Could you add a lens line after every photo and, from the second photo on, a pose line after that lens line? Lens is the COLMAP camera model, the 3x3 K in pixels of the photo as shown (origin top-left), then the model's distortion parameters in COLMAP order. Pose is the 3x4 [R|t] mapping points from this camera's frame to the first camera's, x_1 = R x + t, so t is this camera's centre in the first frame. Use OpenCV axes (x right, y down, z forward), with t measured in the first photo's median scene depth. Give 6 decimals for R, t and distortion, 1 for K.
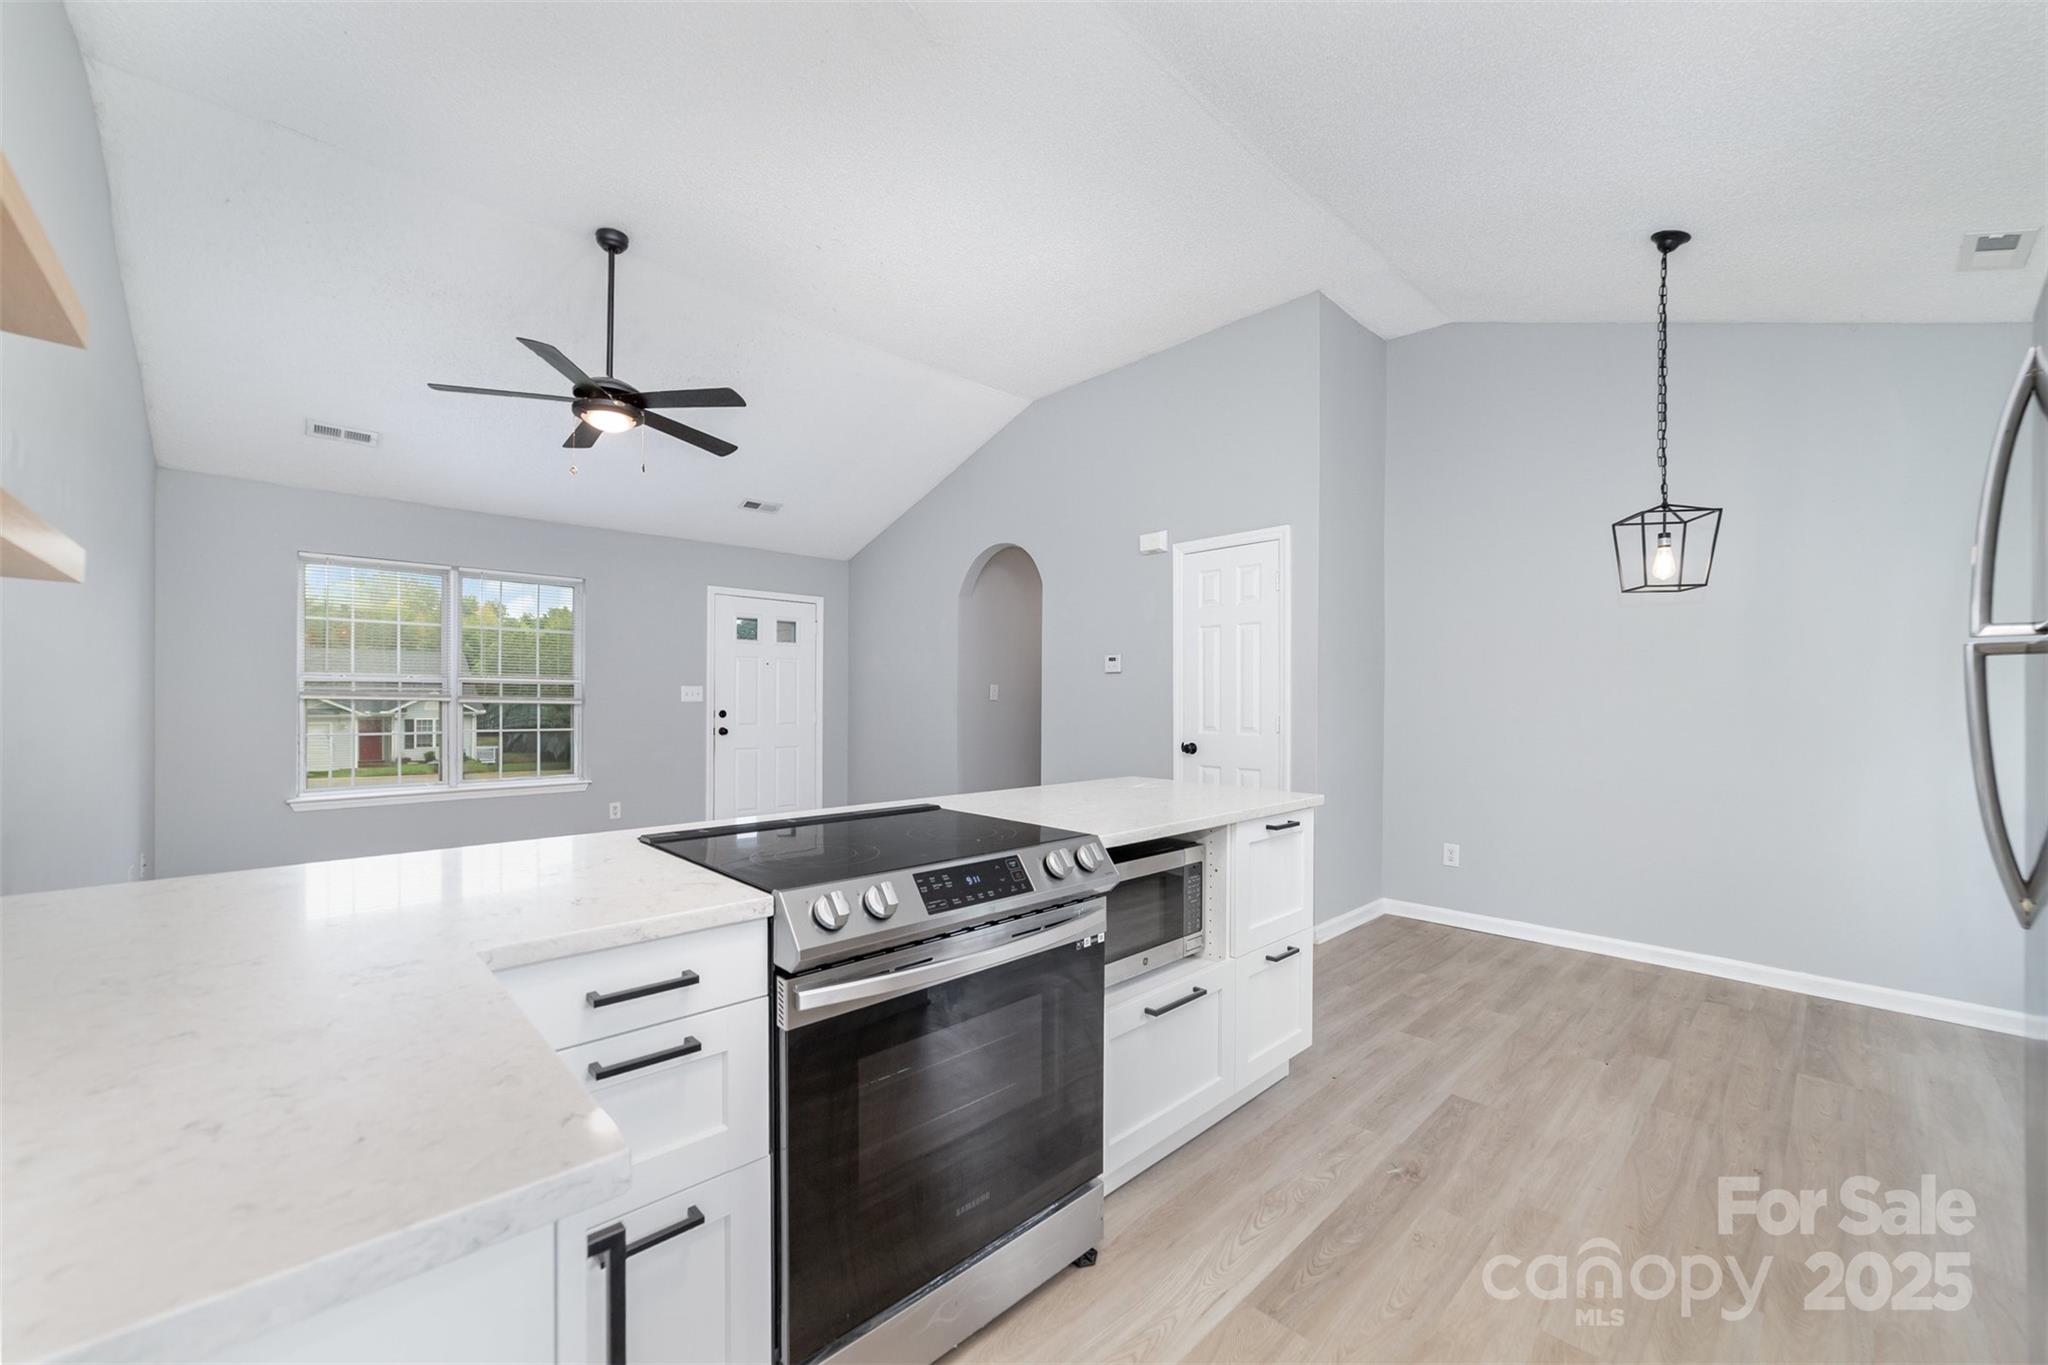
lens RADIAL K [[806.1, 0, 1037.7], [0, 806.1, 689.7], [0, 0, 1]] dist [-0.025660, 0.009909]
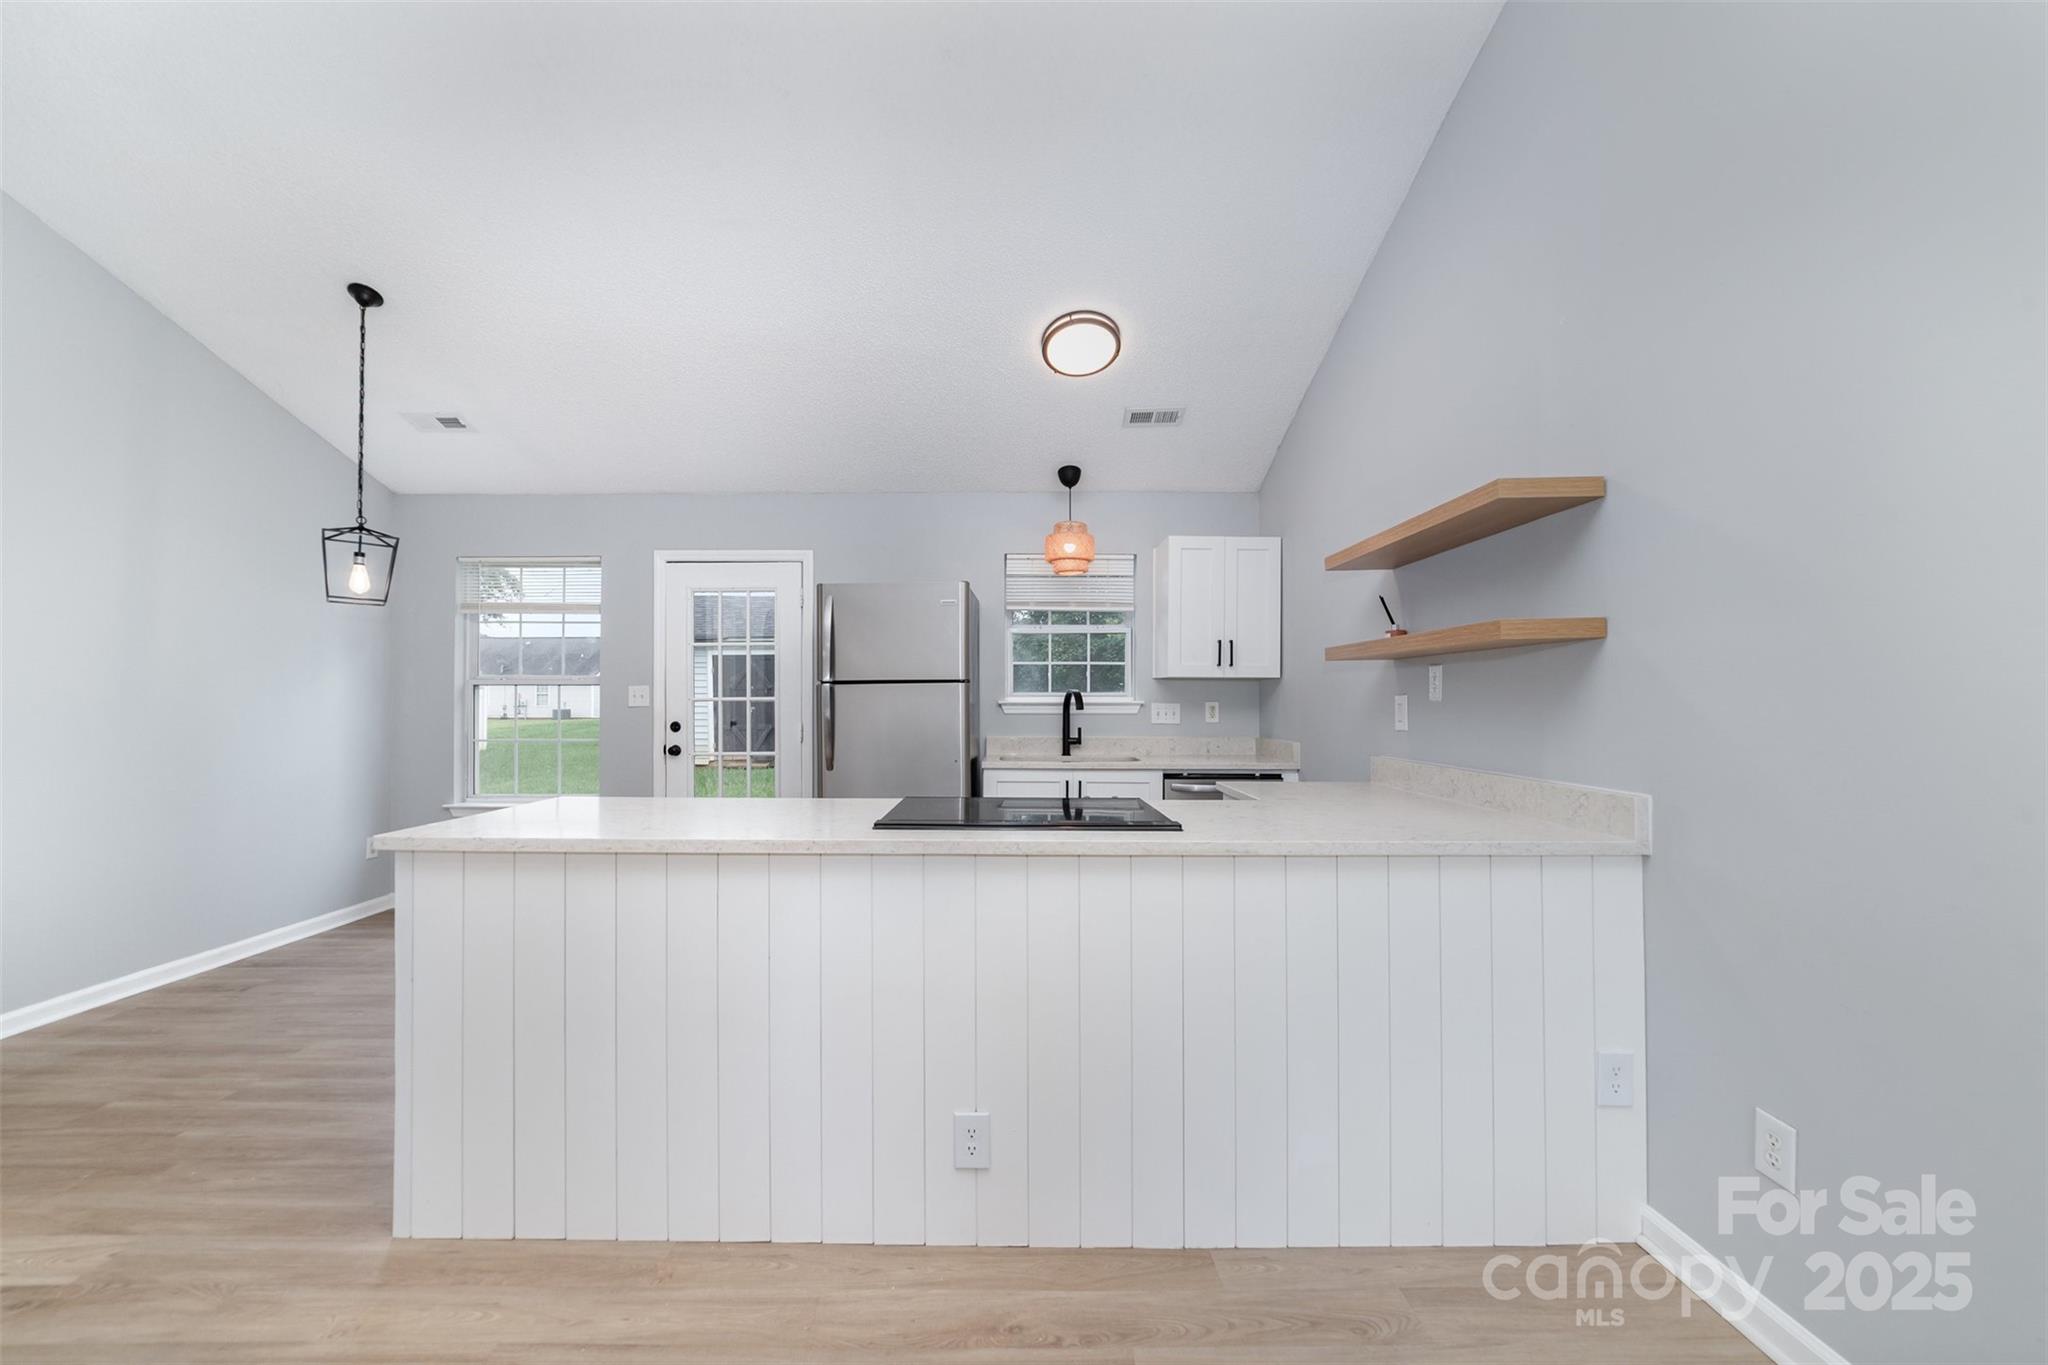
lens RADIAL K [[795.4, 0, 1018.9], [0, 795.4, 688.2], [0, 0, 1]] dist [-0.030066, 0.009365]
pose [[-0.725803, 0.003533, 0.687893, -0.519610], [-0.012353, 0.999759, -0.018169, 0.003742], [-0.687791, -0.021685, -0.725585, 0.926877]]
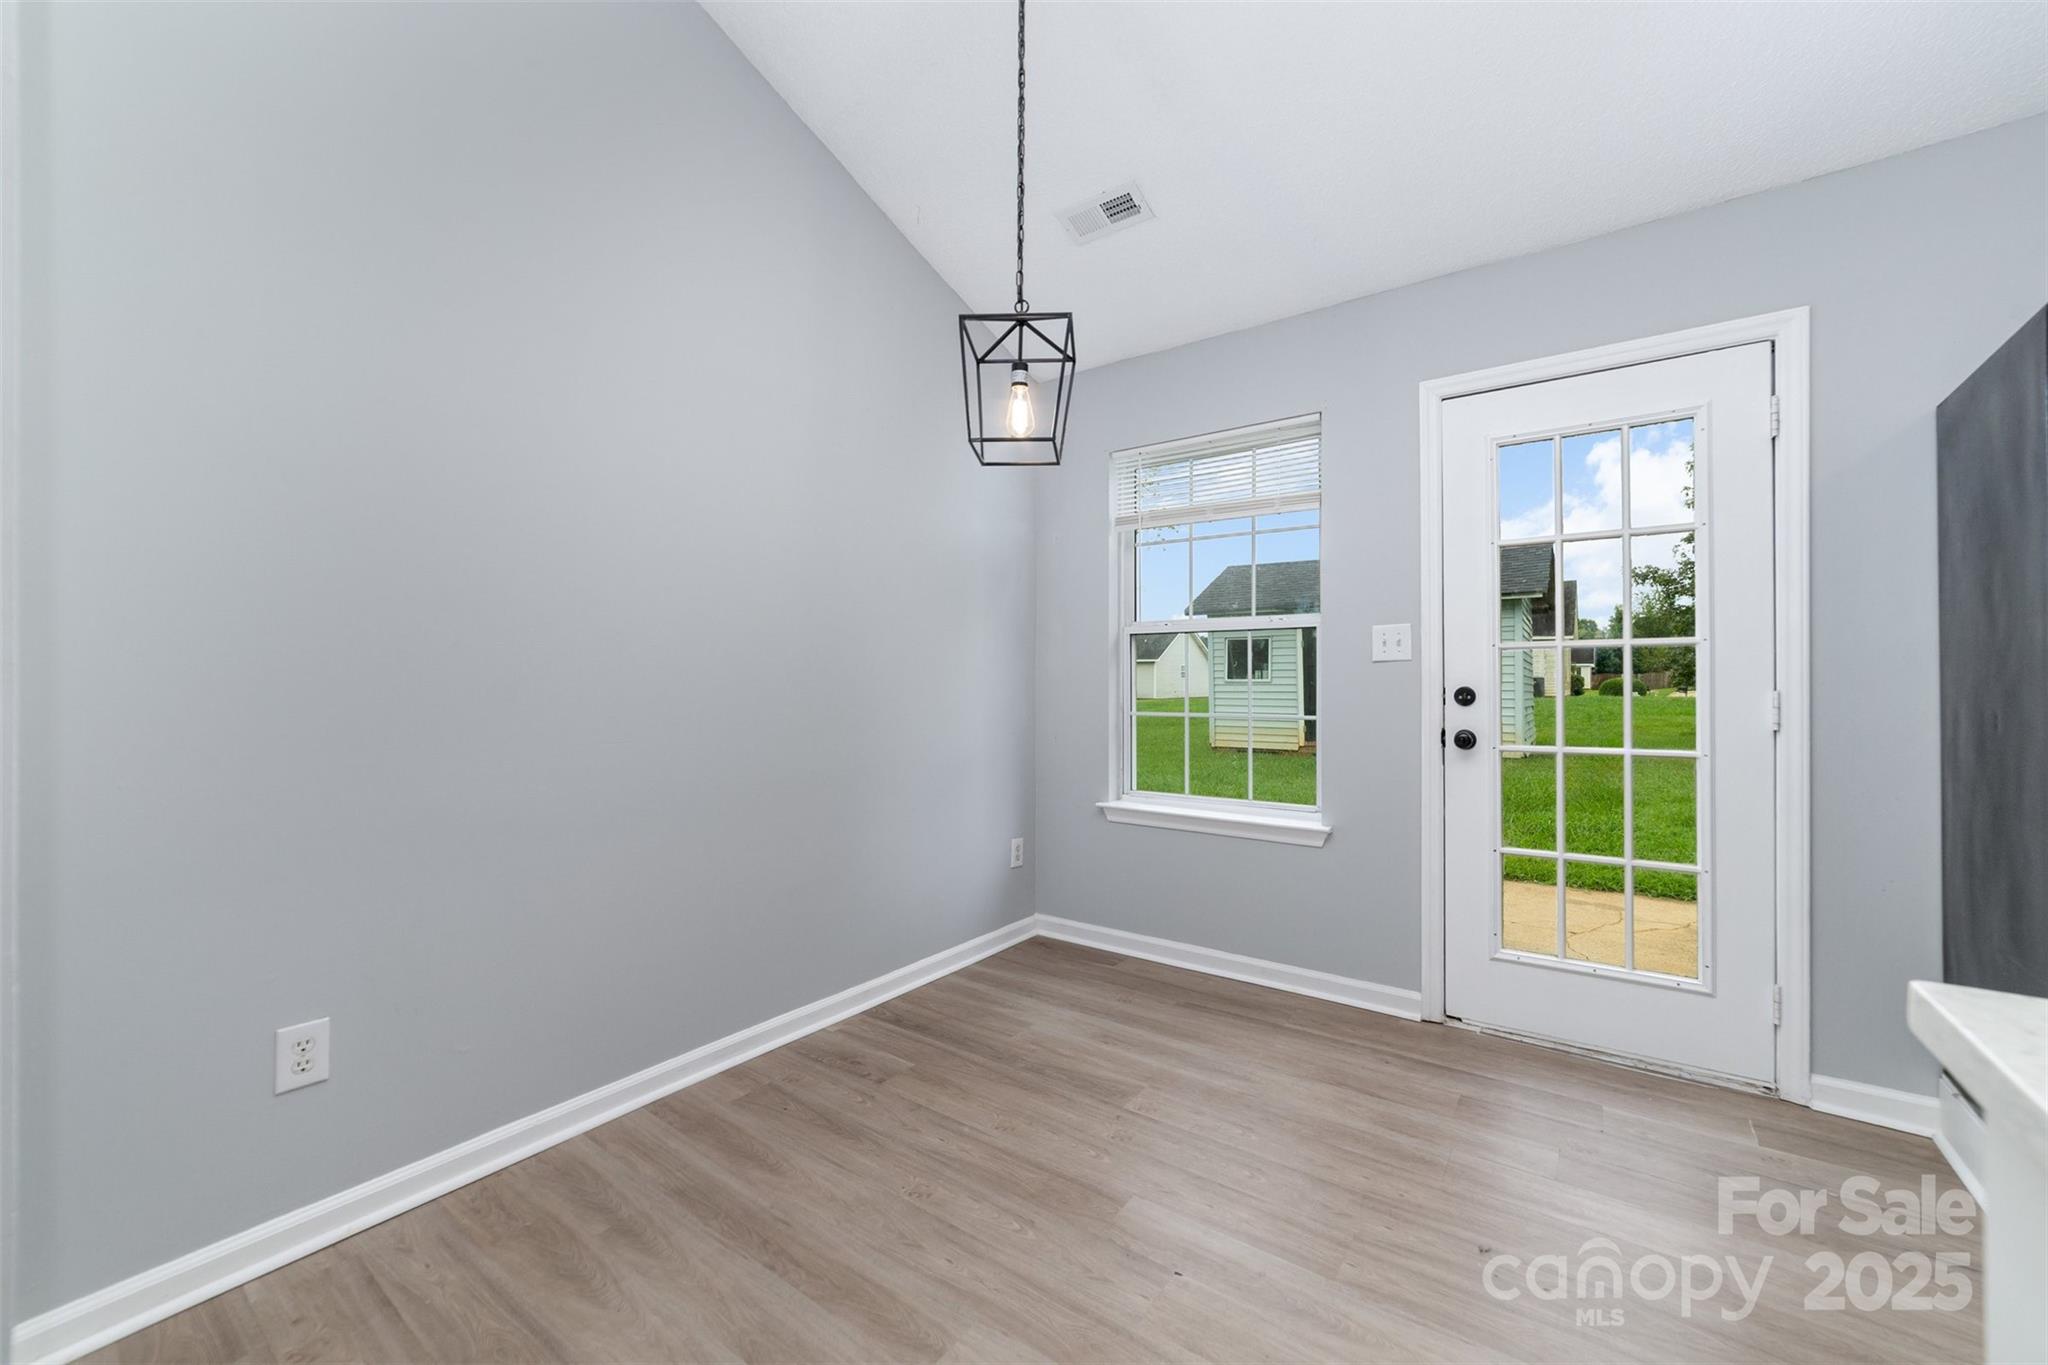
lens RADIAL K [[792.5, 0, 1026.6], [0, 792.5, 680.0], [0, 0, 1]] dist [-0.012800, 0.000551]
pose [[-0.173033, 0.000207, 0.984916, 0.139202], [-0.015461, 0.999876, -0.002926, 0.043109], [-0.984795, -0.015734, -0.173008, 0.881594]]
